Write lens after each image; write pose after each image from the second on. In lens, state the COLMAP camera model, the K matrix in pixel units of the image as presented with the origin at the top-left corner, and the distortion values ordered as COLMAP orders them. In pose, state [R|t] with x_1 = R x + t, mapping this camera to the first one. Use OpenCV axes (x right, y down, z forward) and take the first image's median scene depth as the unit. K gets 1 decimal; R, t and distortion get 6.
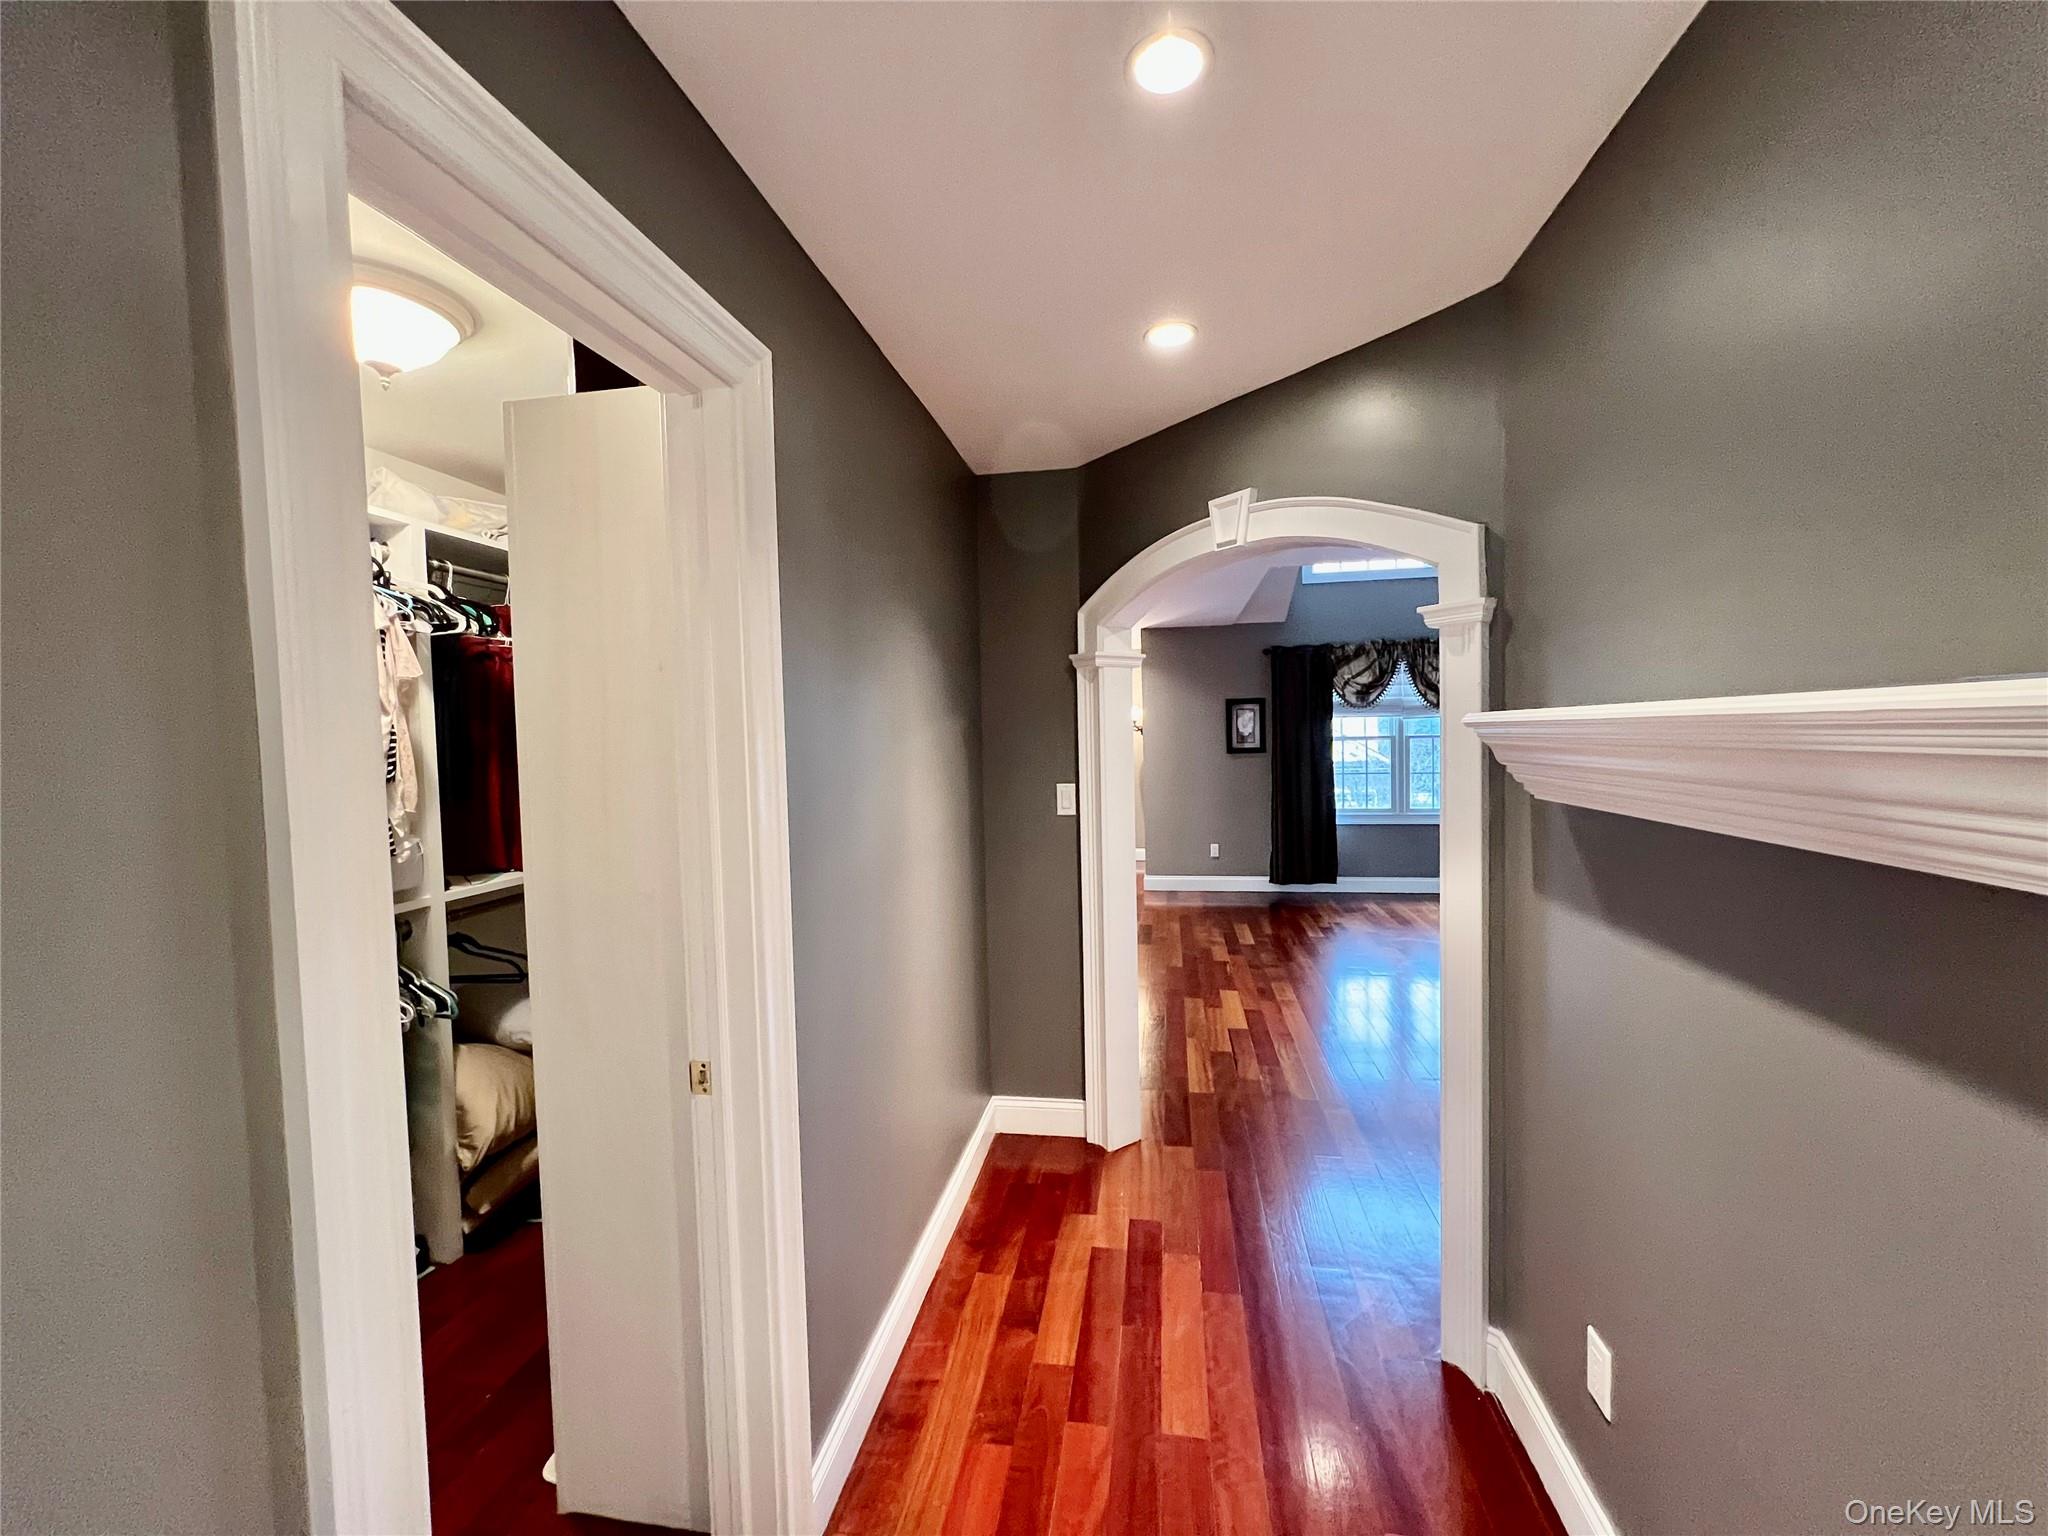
lens RADIAL K [[818.7, 0, 1033.0], [0, 818.7, 769.7], [0, 0, 1]] dist [-0.003357, -0.000074]
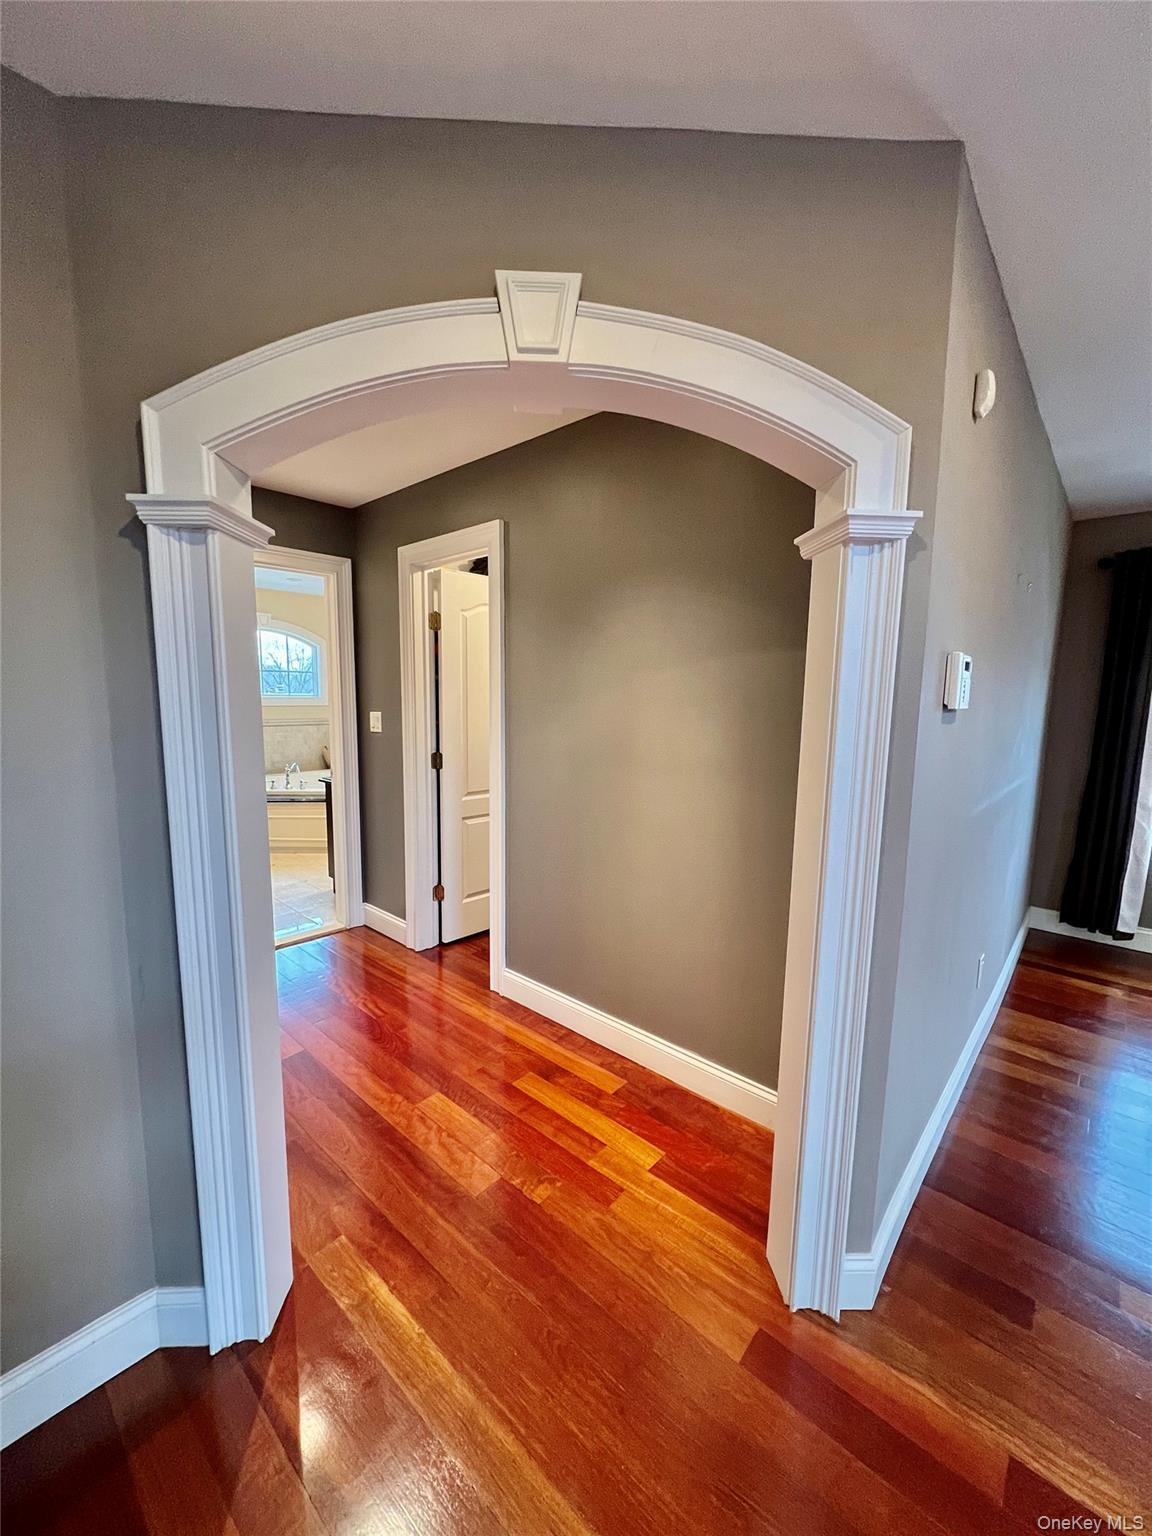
lens RADIAL K [[614.0, 0, 577.1], [0, 614.0, 774.8], [0, 0, 1]] dist [-0.003357, -0.000074]
pose [[-0.534356, 0.127506, -0.835587, 0.237893], [-0.036764, 0.984116, 0.173681, -0.016443], [0.844460, 0.123527, -0.521180, 0.440839]]
